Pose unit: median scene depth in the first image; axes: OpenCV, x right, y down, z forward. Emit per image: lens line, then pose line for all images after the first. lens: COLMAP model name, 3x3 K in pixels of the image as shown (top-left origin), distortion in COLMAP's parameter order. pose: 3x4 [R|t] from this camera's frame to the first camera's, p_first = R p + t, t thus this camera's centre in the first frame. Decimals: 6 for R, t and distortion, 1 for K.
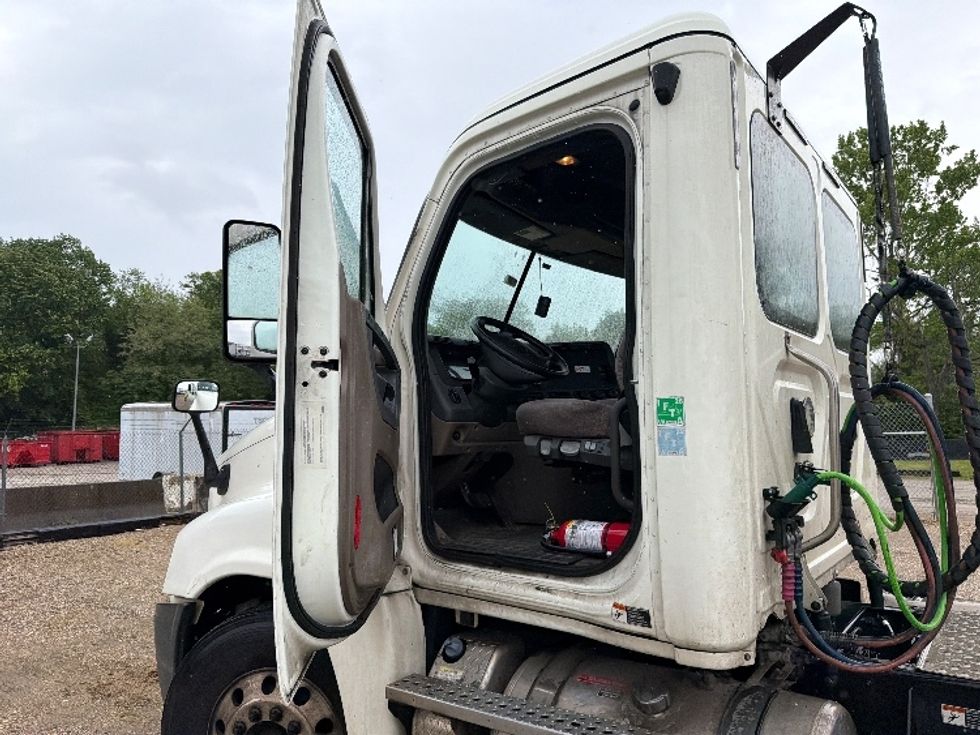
lens RADIAL K [[693.1, 0, 490.0], [0, 693.1, 367.5], [0, 0, 1]] dist [0.003823, -0.005933]
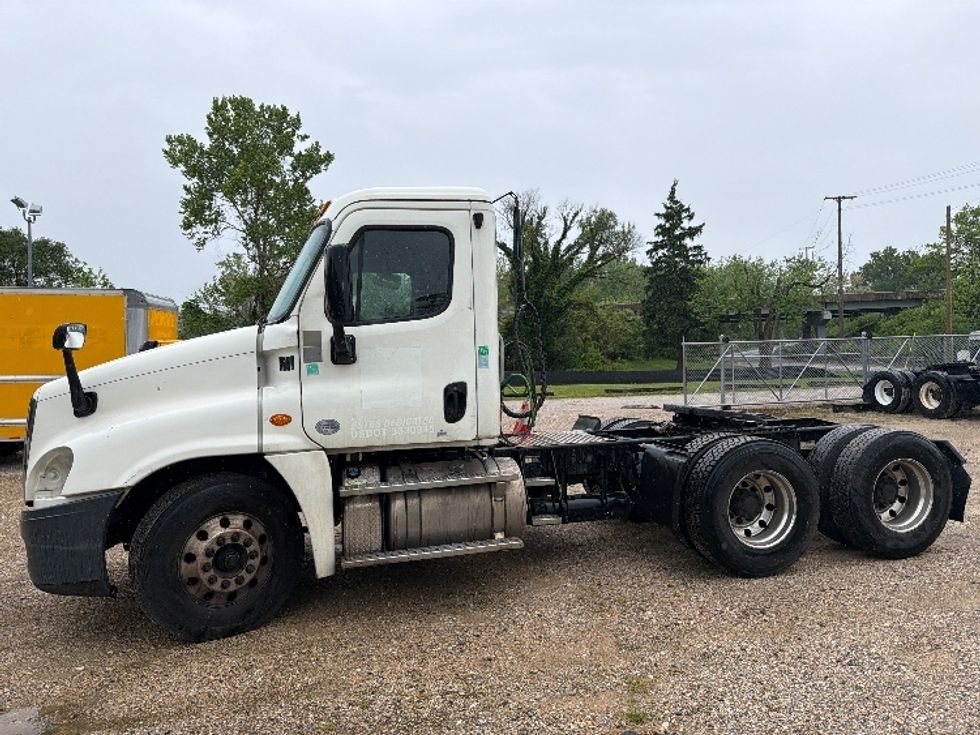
lens RADIAL K [[693.1, 0, 490.0], [0, 693.1, 367.5], [0, 0, 1]] dist [0.003823, -0.005933]
pose [[0.628968, -0.012003, 0.777339, -0.066261], [-0.048418, 0.997335, 0.054577, -0.000767], [-0.775922, -0.071964, 0.626710, -0.025051]]
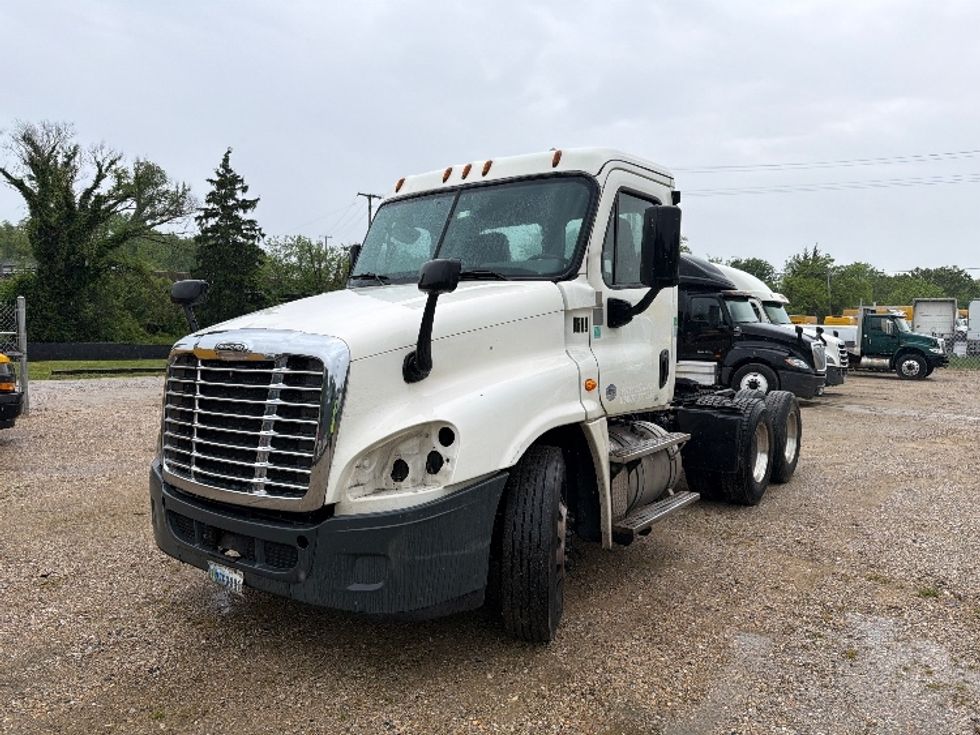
lens RADIAL K [[693.1, 0, 490.0], [0, 693.1, 367.5], [0, 0, 1]] dist [0.003823, -0.005933]
pose [[-0.031947, -0.031332, 0.998998, -0.098185], [-0.106189, 0.993958, 0.027778, 0.009310], [-0.993833, -0.105196, -0.035081, 0.069580]]
